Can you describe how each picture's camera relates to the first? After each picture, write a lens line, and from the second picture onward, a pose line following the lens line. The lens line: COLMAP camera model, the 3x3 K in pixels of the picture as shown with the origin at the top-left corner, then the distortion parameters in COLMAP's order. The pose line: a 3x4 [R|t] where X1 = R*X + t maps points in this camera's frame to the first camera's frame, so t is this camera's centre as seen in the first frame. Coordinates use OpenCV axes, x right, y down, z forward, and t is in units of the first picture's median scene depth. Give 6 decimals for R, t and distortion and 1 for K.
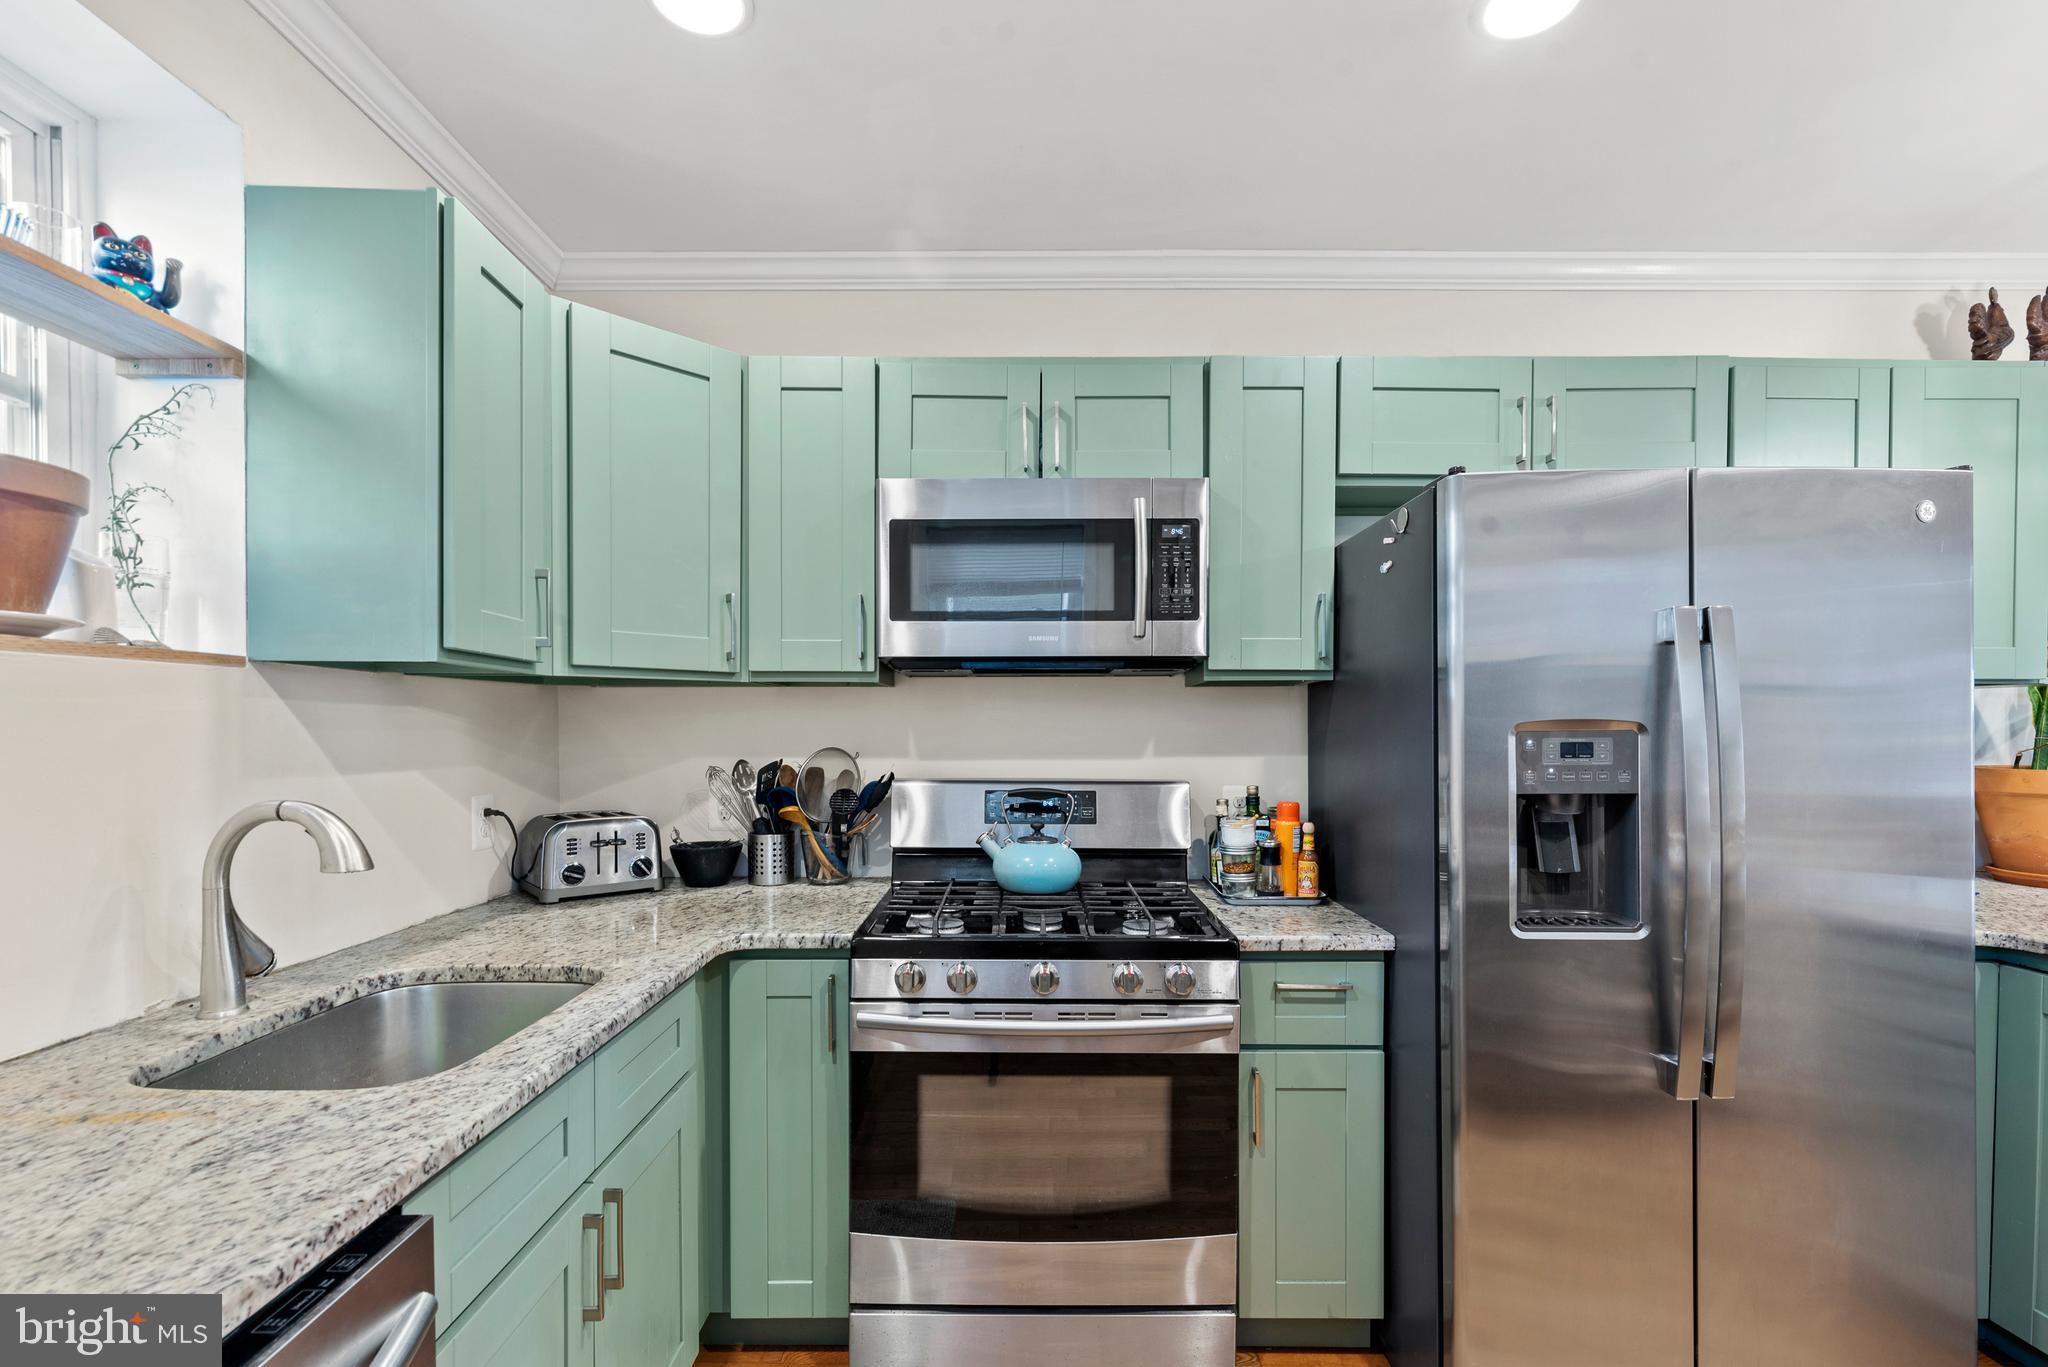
lens RADIAL K [[905.6, 0, 995.2], [0, 905.6, 744.7], [0, 0, 1]] dist [-0.000928, -0.000162]
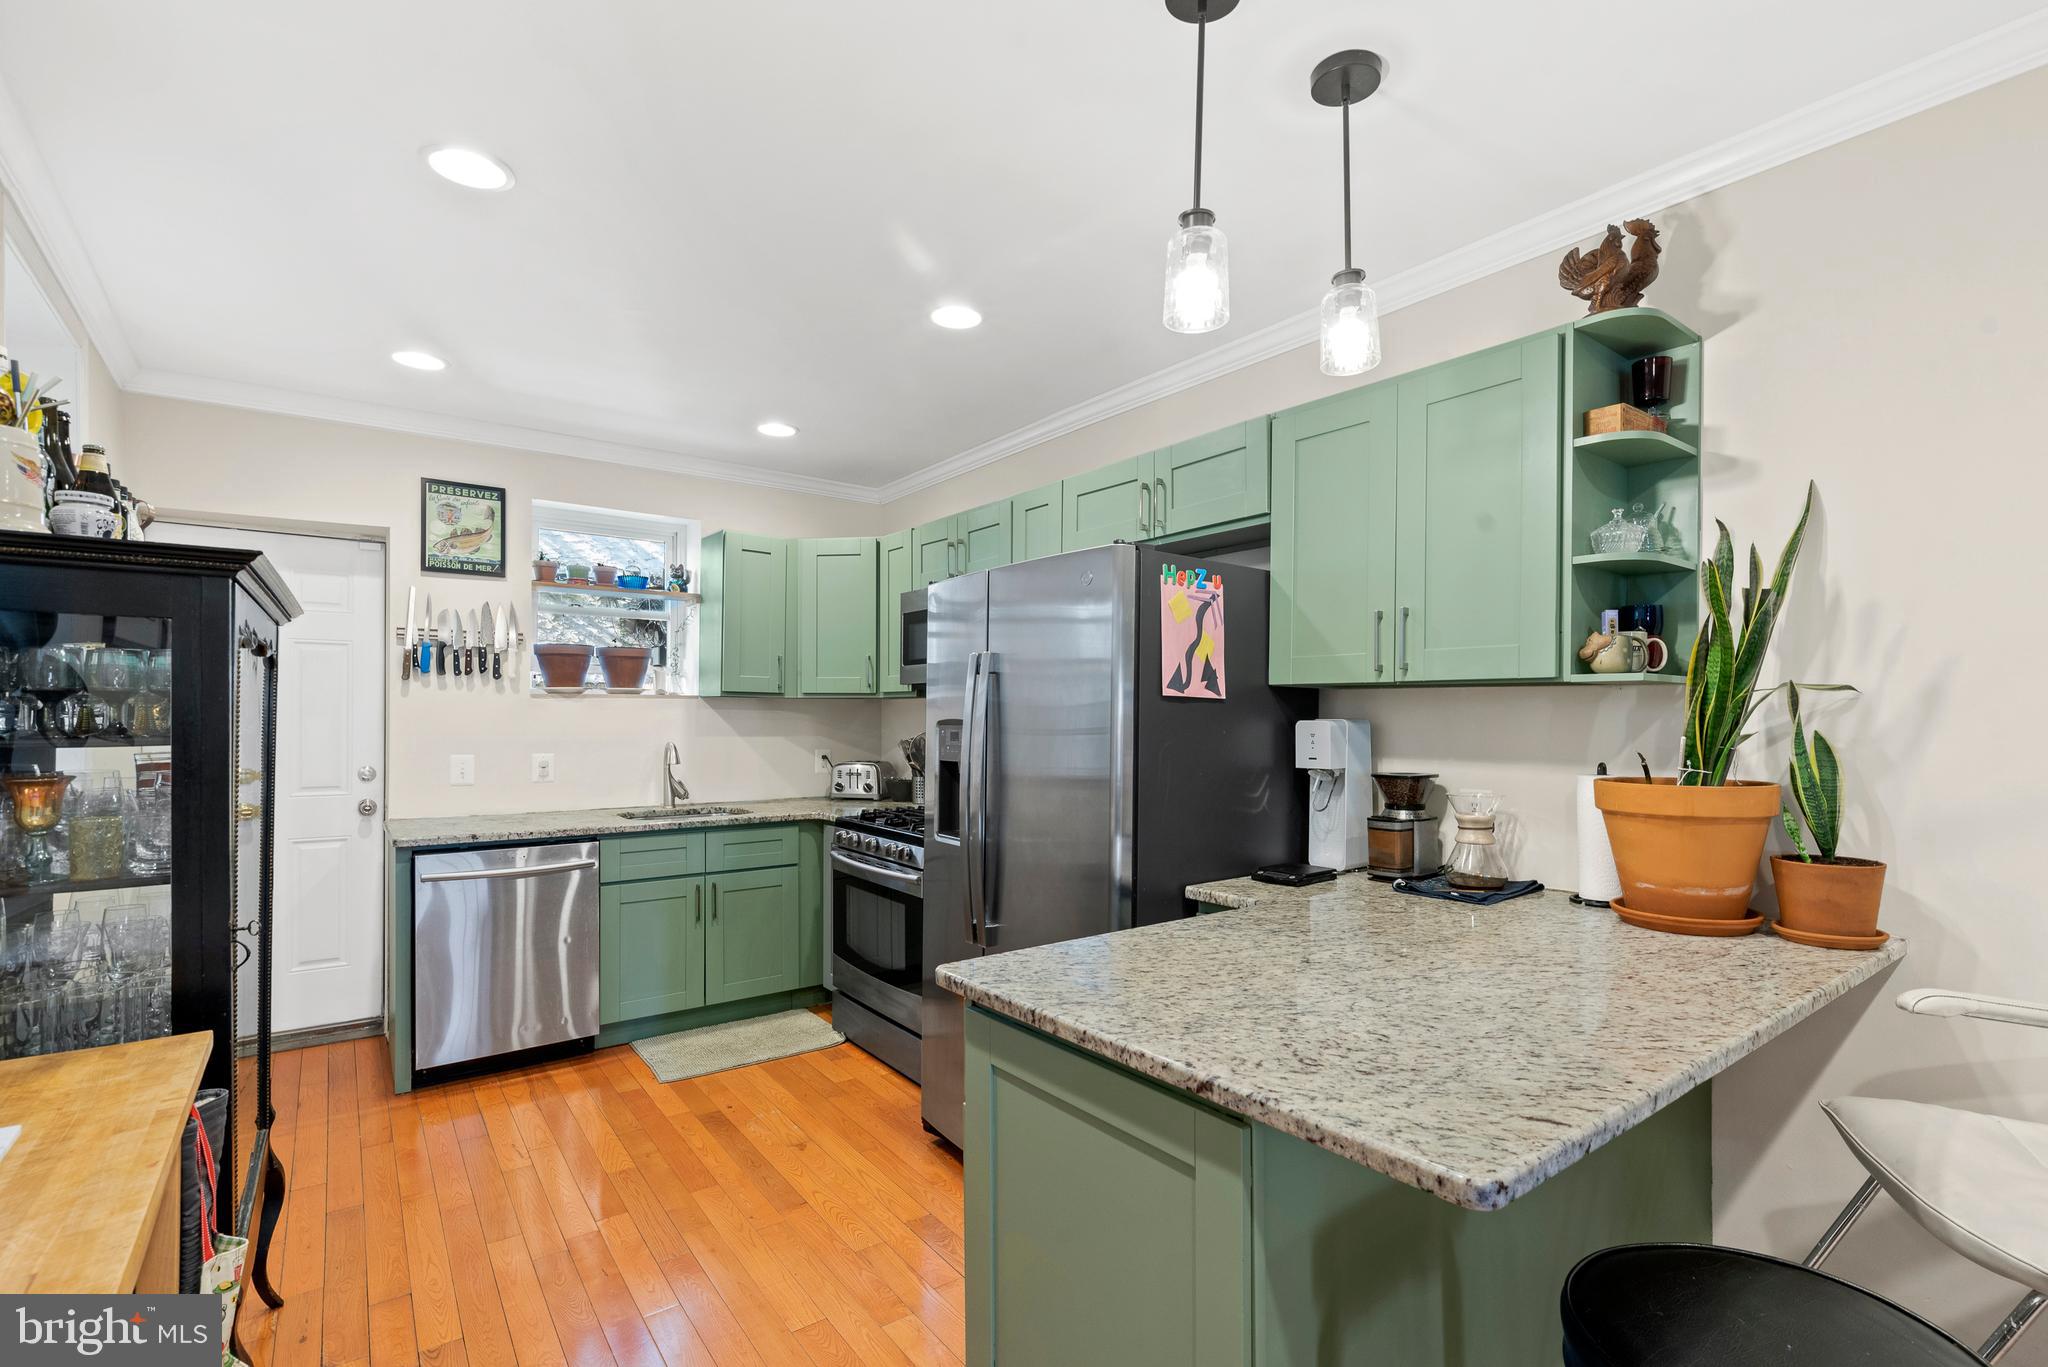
lens RADIAL K [[952.8, 0, 1017.7], [0, 952.8, 708.2], [0, 0, 1]] dist [0.001529, 0.000145]
pose [[0.589392, -0.002150, -0.807845, 1.631342], [-0.016806, 0.999747, -0.014922, -0.019110], [0.807673, 0.022371, 0.589207, -0.004133]]
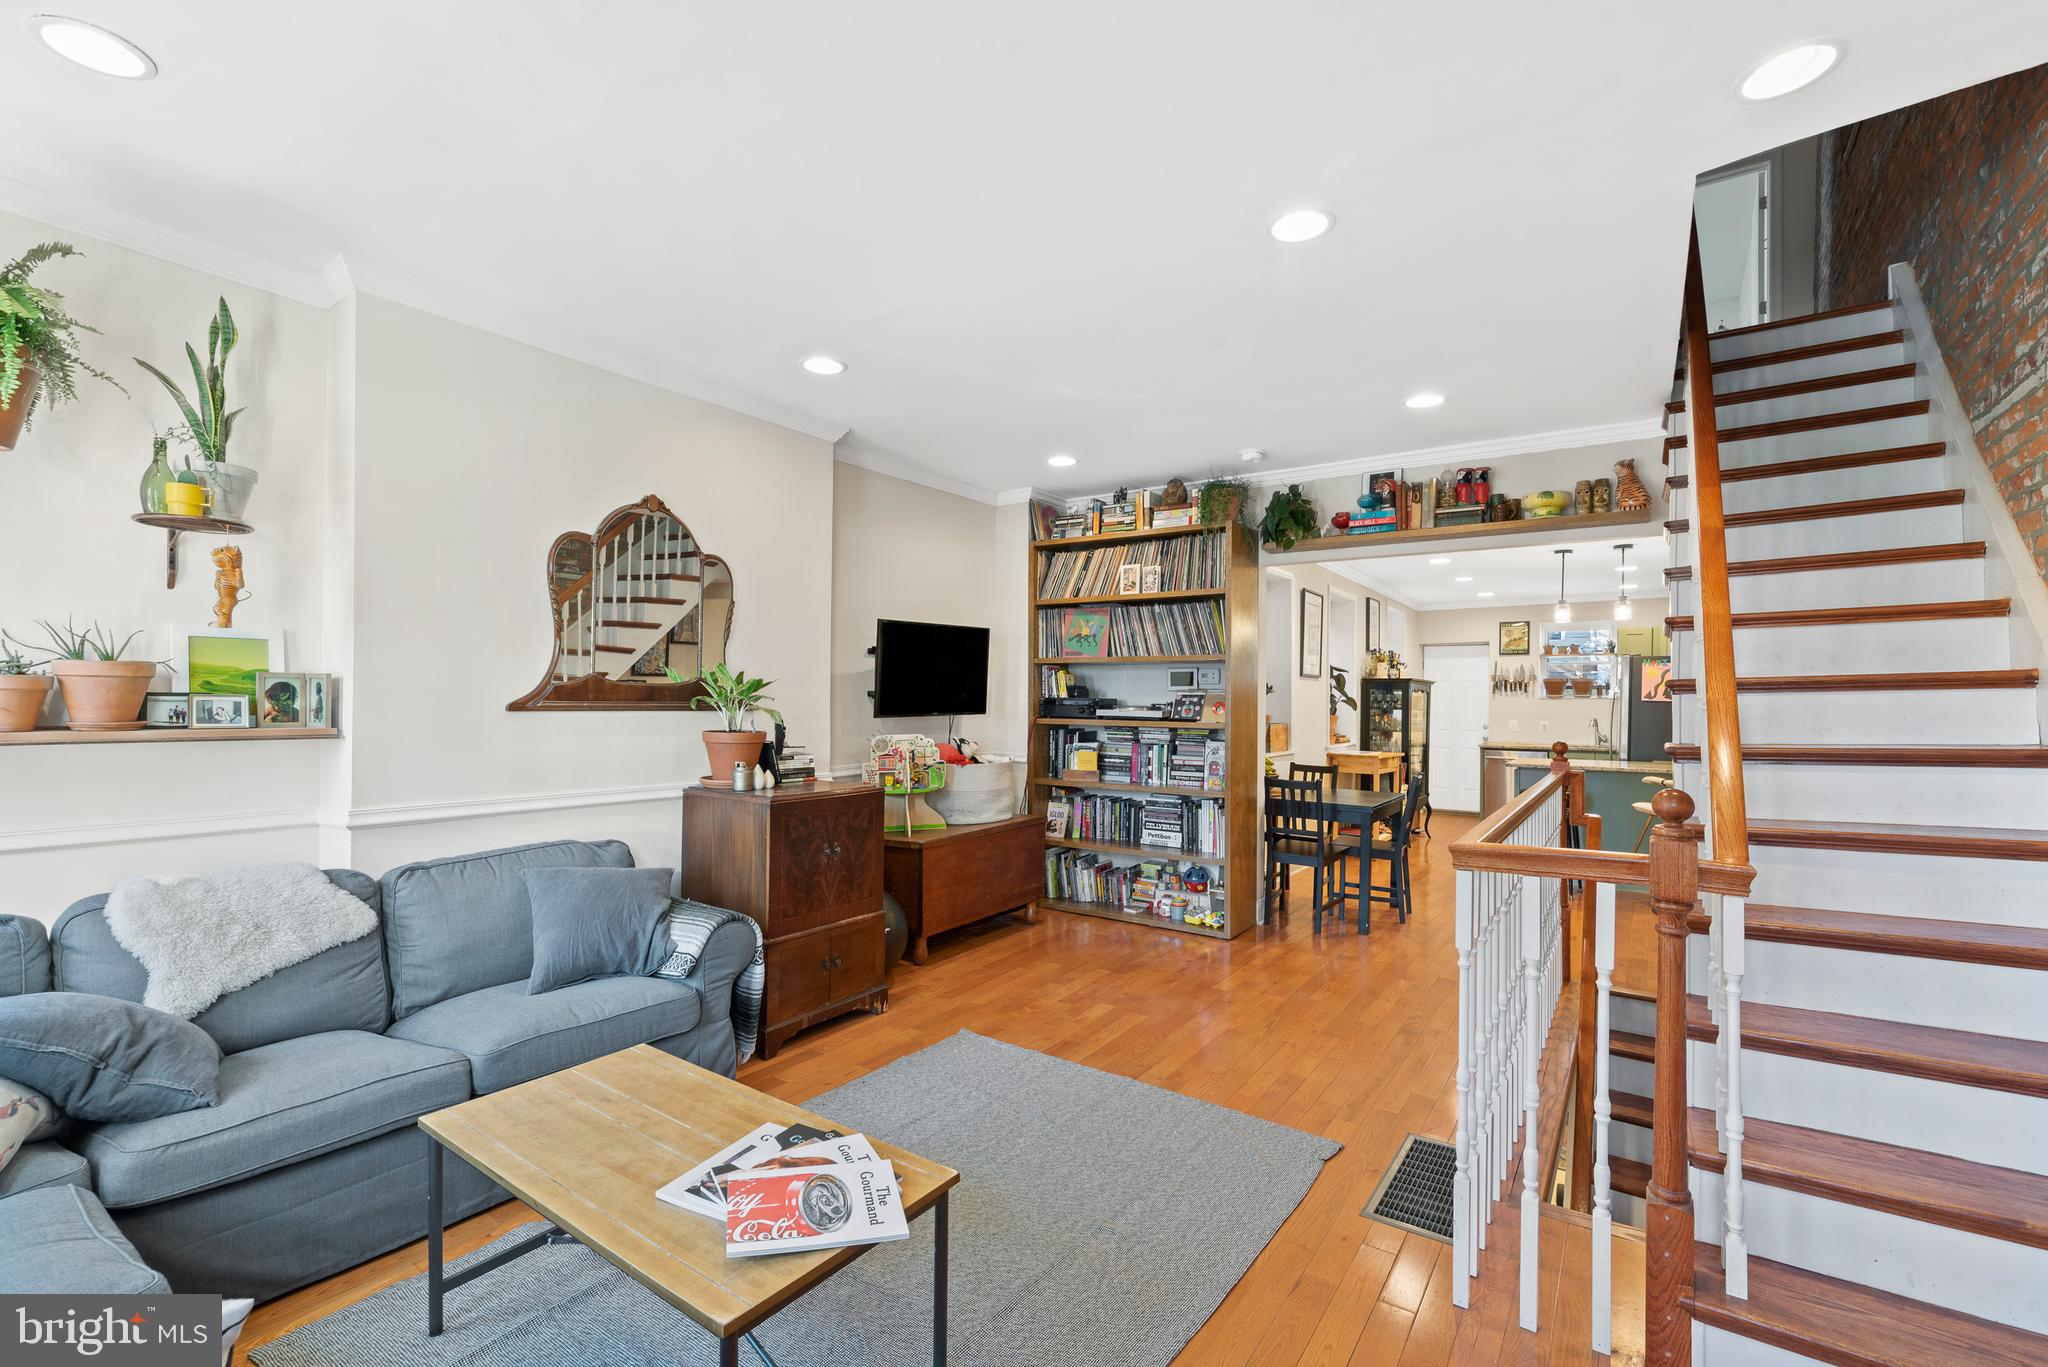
lens RADIAL K [[903.4, 0, 1012.8], [0, 903.4, 686.1], [0, 0, 1]] dist [0.001390, -0.000374]
pose [[-0.573183, -0.016986, -0.819251, 4.642215], [-0.022188, 0.999740, -0.005205, -0.033957], [0.819127, 0.015195, -0.573411, 0.708283]]
